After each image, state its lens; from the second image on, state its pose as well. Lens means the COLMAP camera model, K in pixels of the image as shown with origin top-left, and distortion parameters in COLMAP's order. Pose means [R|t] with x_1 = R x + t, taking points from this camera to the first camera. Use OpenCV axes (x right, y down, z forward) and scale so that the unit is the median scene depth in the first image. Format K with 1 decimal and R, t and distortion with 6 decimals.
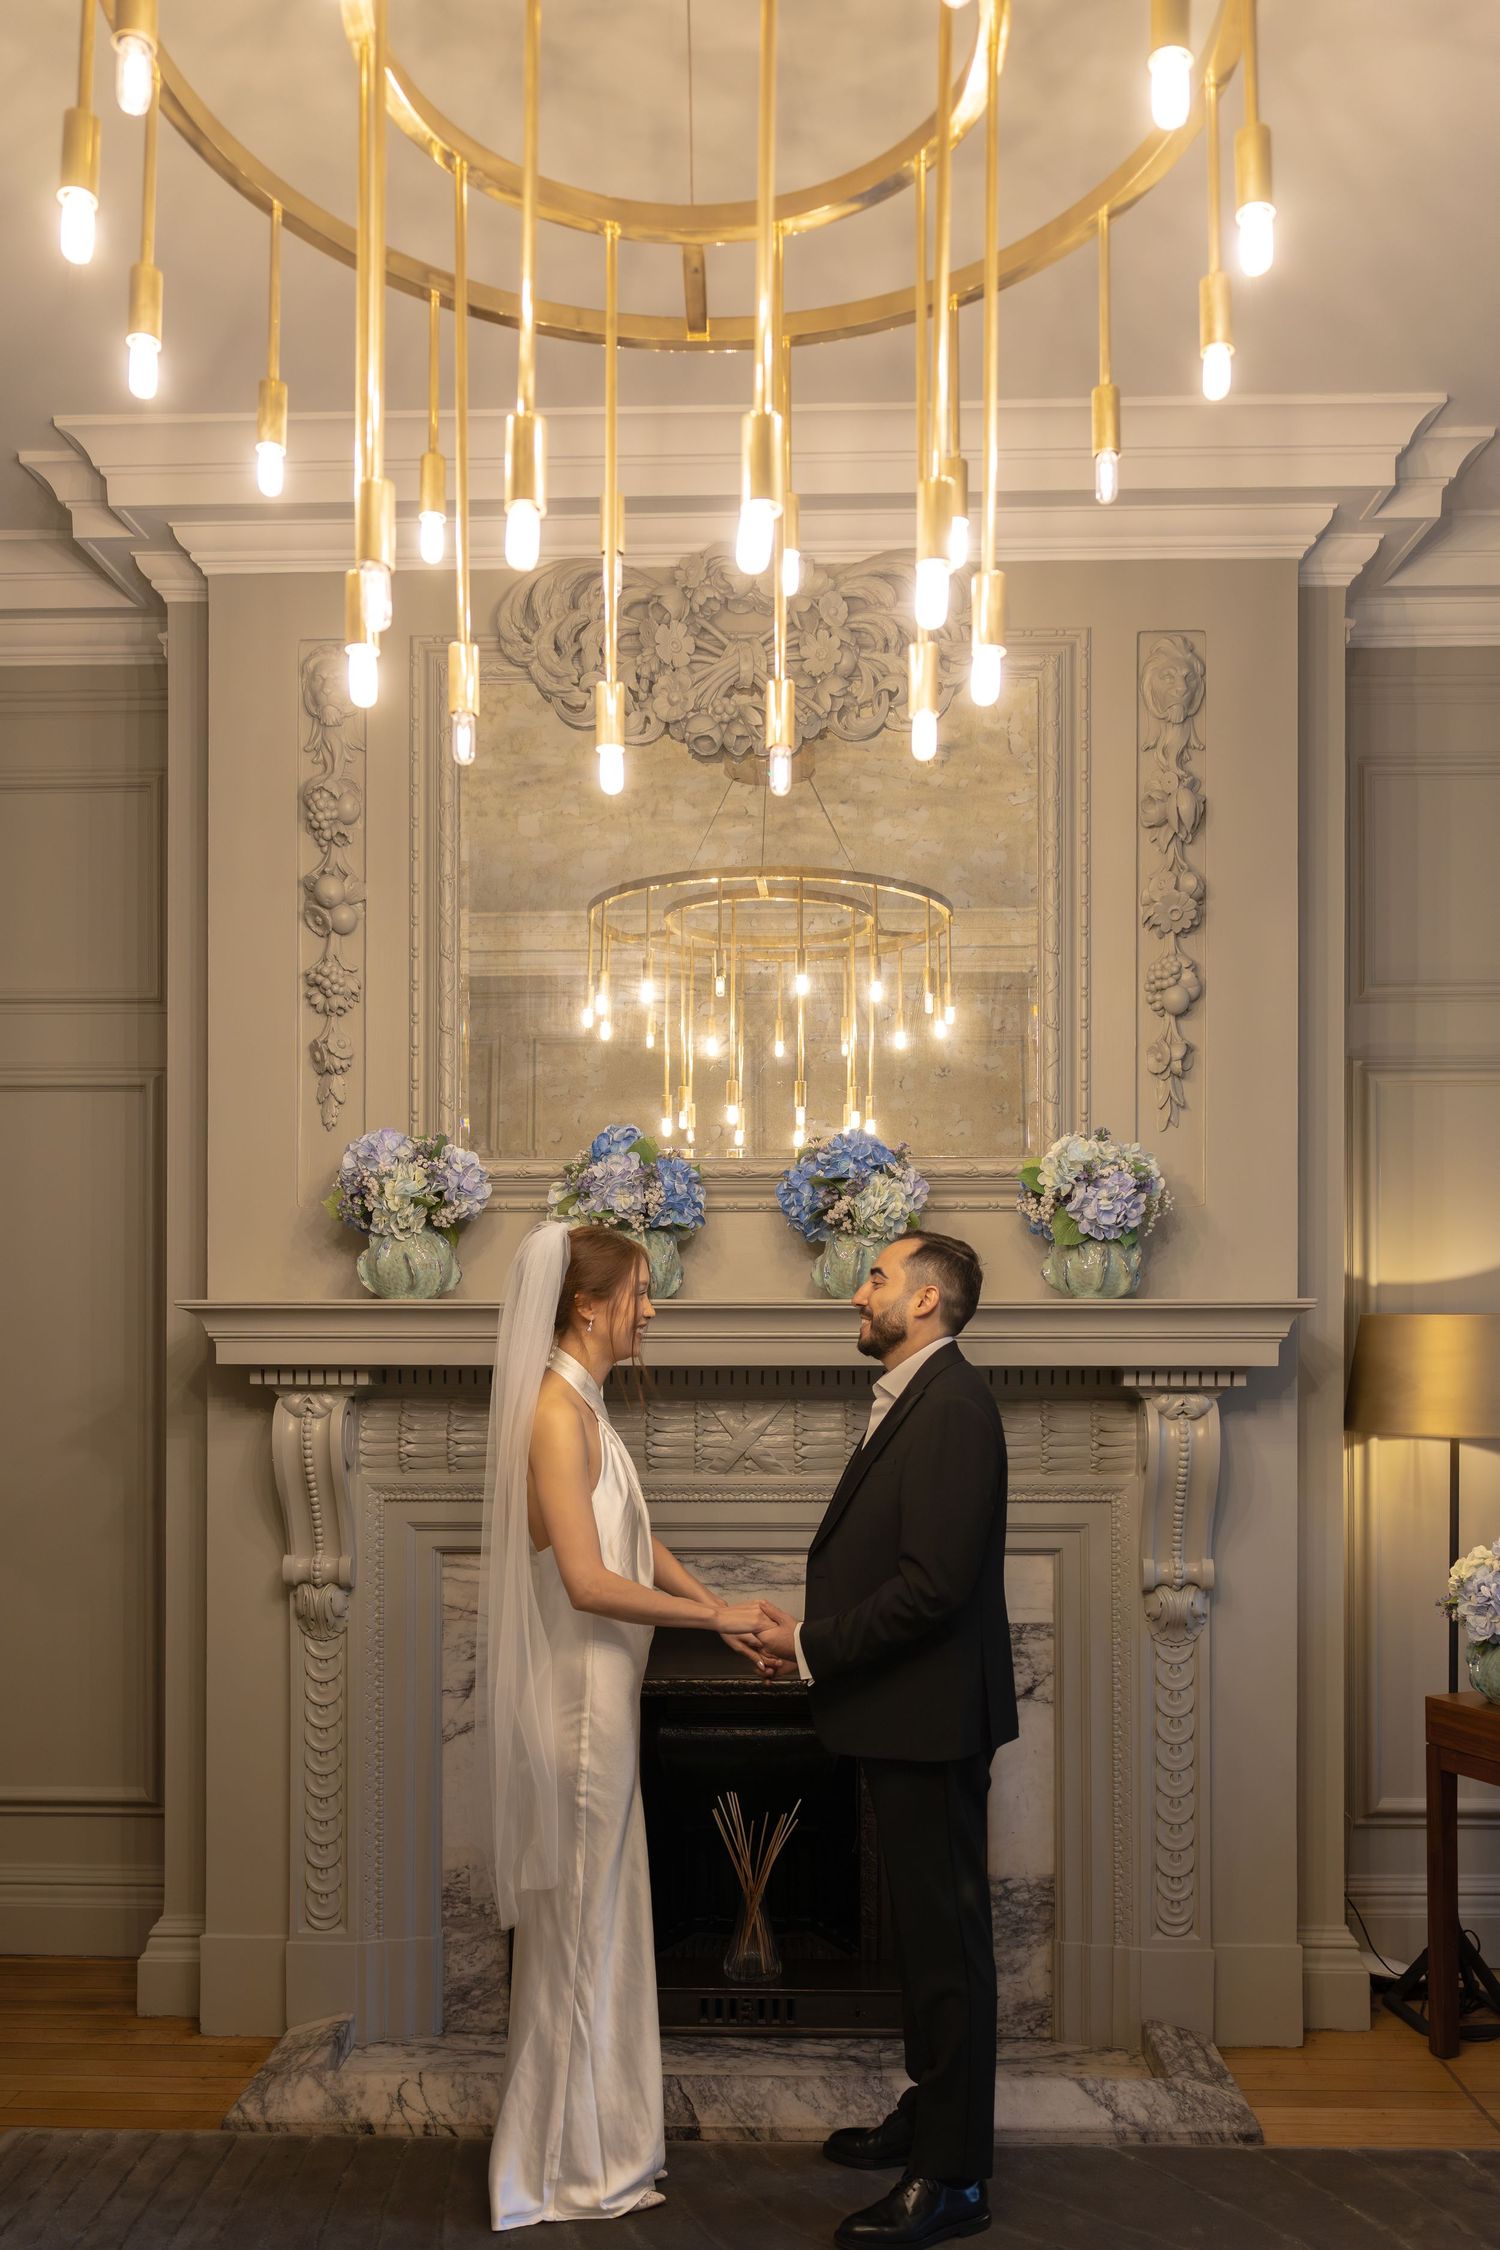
lens RADIAL K [[1682.1, 0, 749.2], [0, 1682.1, 1315.7], [0, 0, 1]] dist [-0.001598, -0.005281]
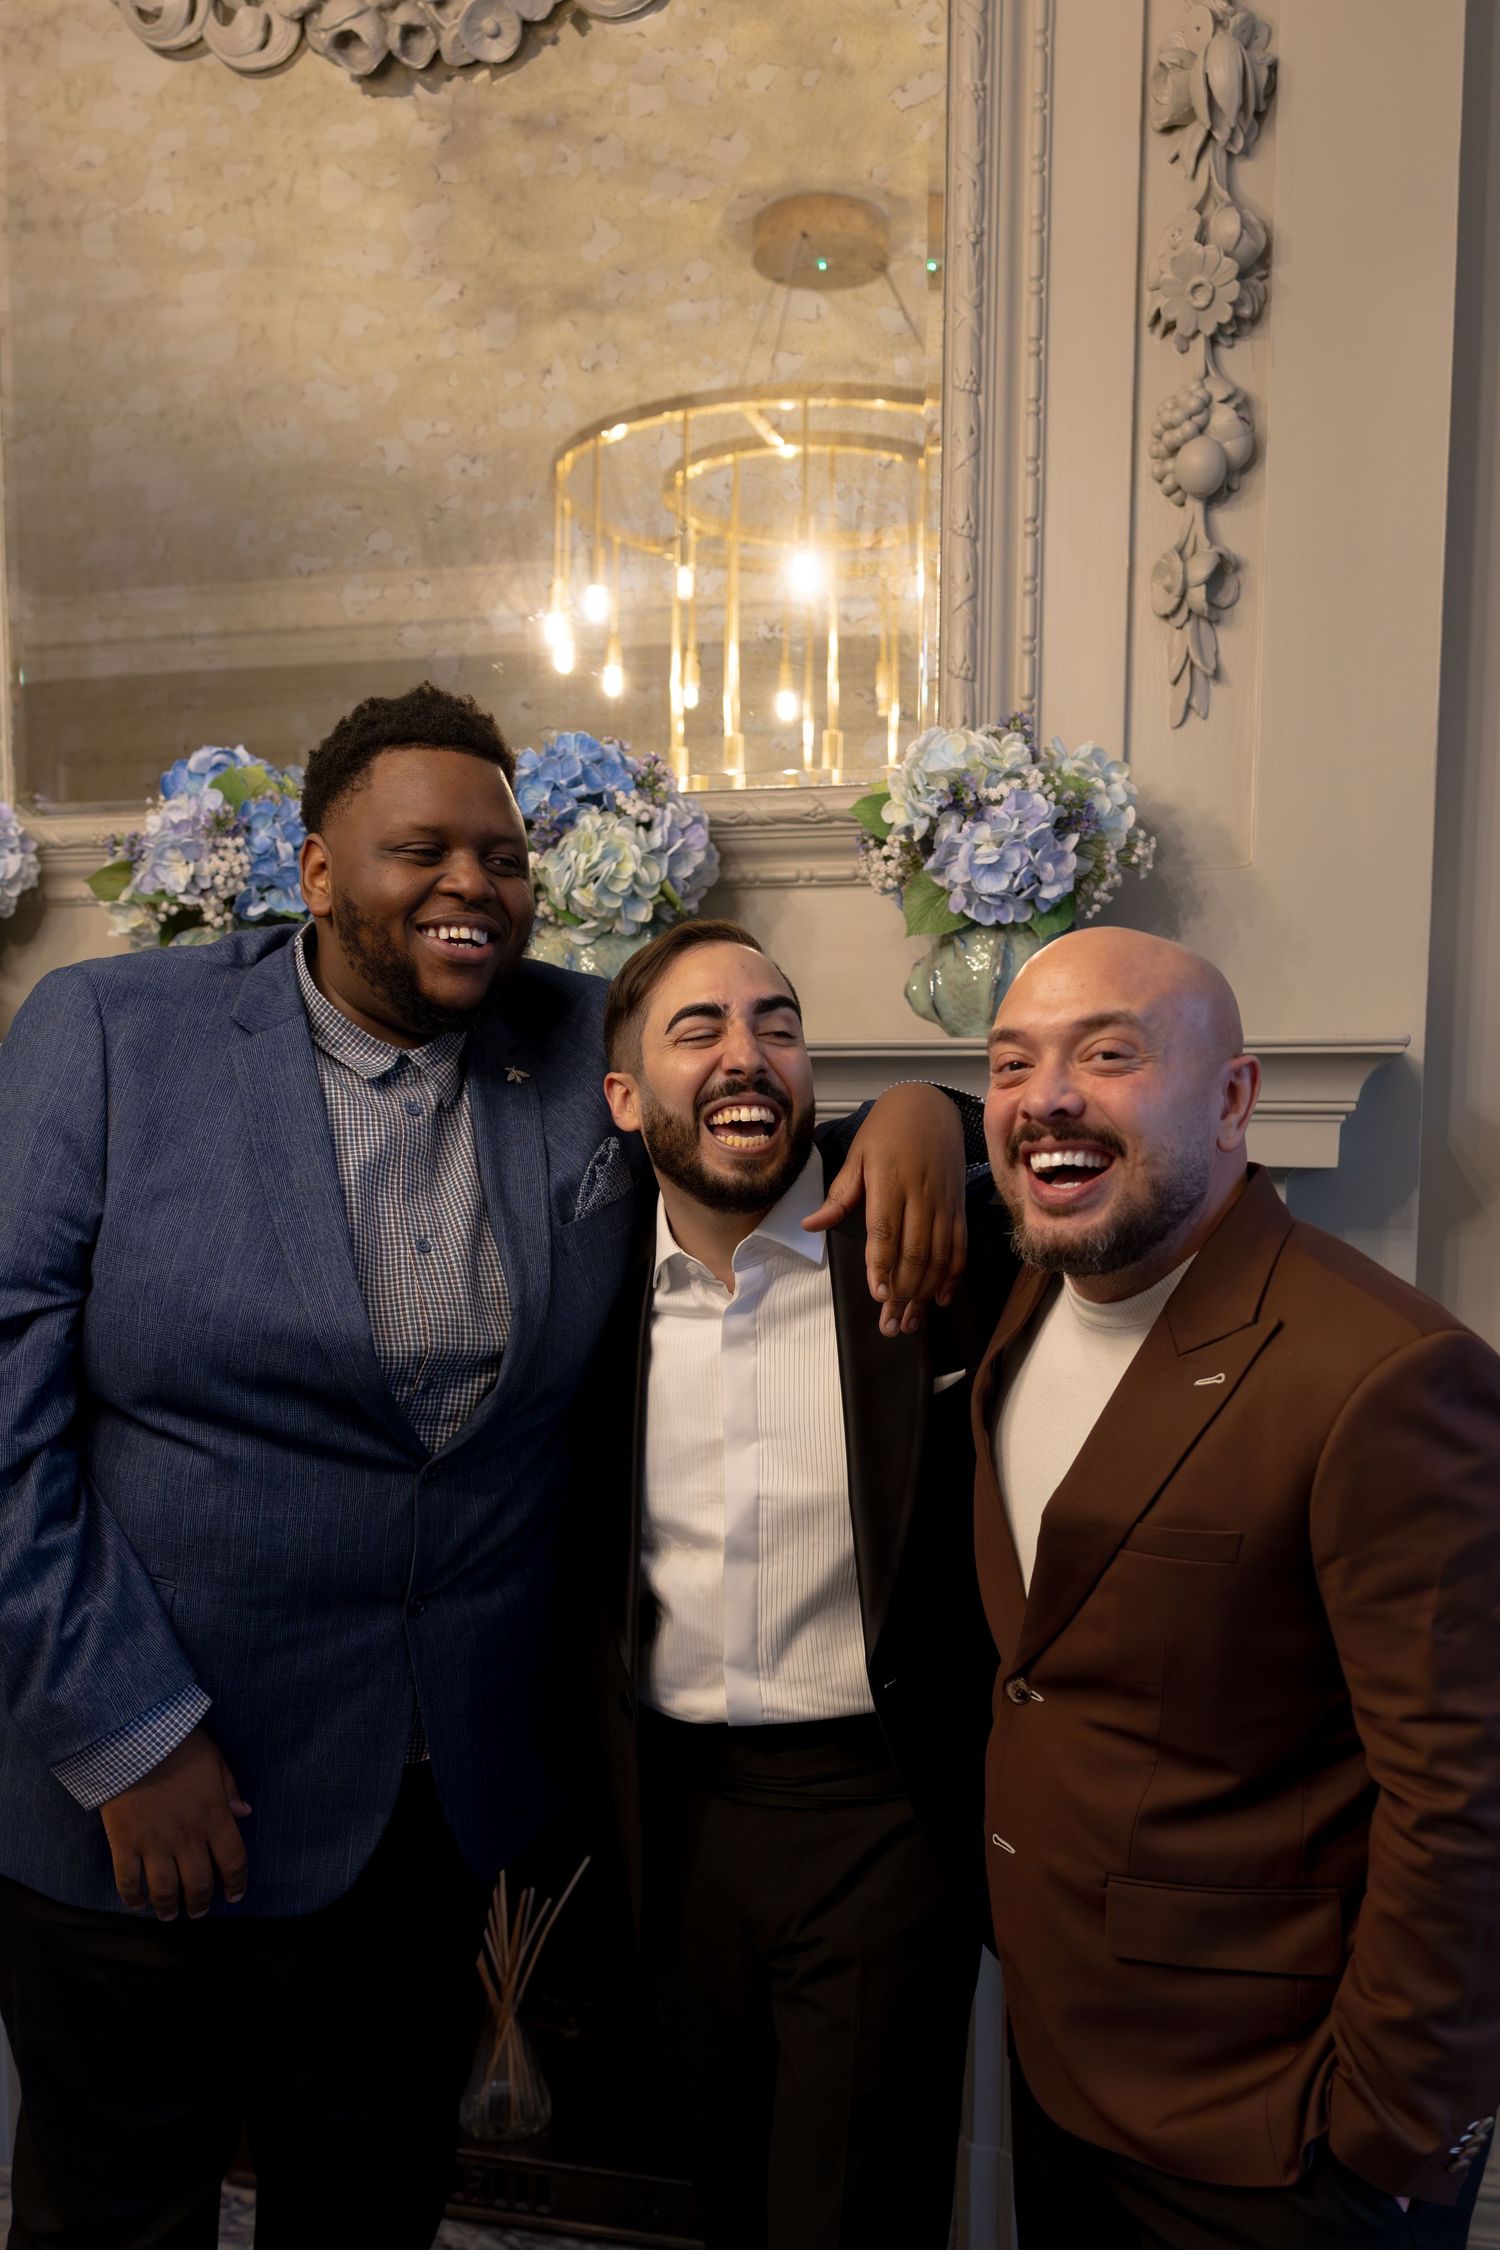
lens RADIAL K [[1742.4, 0, 827.6], [0, 1742.4, 1292.6], [0, 0, 1]] dist [-0.008076, -0.004584]
pose [[0.980293, 0.022478, -0.196265, 0.255415], [0.002970, 0.991716, 0.128416, -0.000652], [0.197526, -0.126468, 0.972106, 0.417105]]
